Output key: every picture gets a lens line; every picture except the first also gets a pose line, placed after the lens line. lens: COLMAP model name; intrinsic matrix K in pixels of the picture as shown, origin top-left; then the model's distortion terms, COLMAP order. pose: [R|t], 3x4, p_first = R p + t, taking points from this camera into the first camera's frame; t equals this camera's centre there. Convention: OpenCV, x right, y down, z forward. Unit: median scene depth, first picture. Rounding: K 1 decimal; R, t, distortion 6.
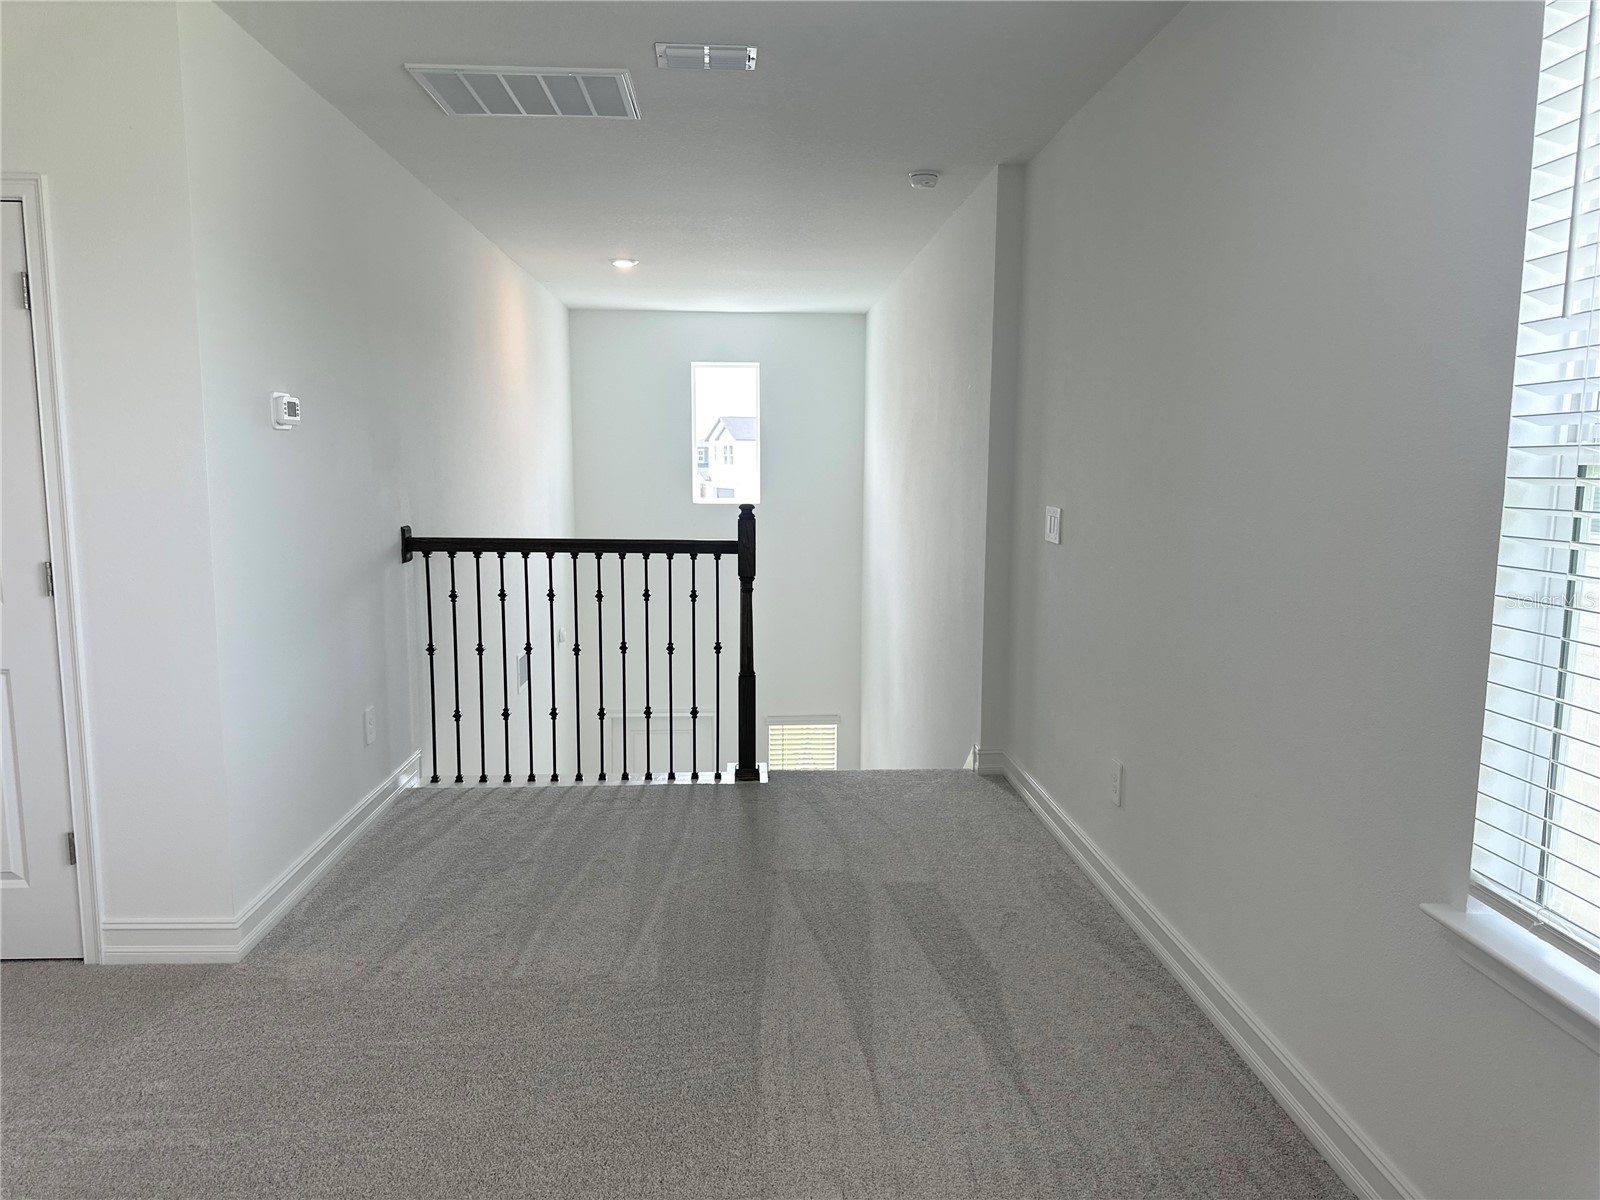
lens RADIAL K [[1128.6, 0, 802.7], [0, 1128.6, 605.8], [0, 0, 1]] dist [0.035959, -0.026091]
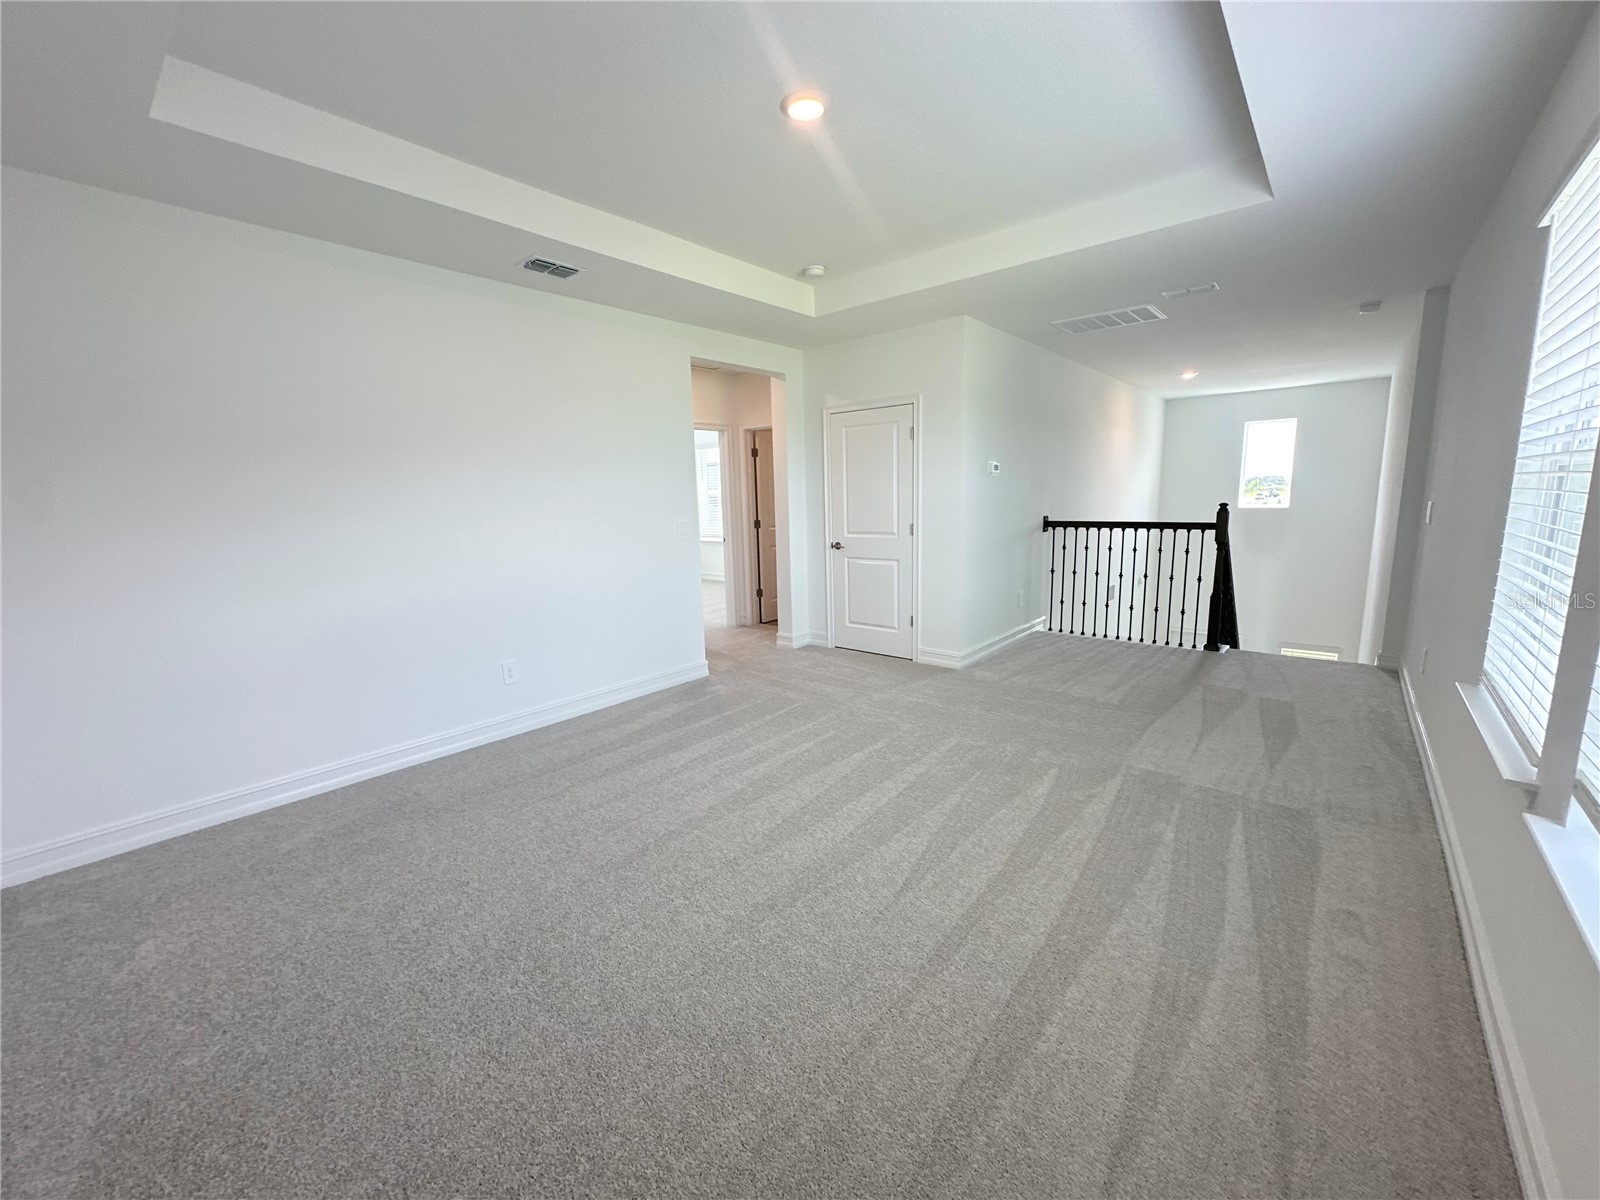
lens RADIAL K [[639.6, 0, 799.2], [0, 639.6, 599.6], [0, 0, 1]] dist [-0.000571, 0.000133]
pose [[0.723785, 0.089815, -0.684155, 0.215551], [-0.061237, 0.995941, 0.065962, 0.050384], [0.687303, -0.005846, 0.726347, -0.315638]]
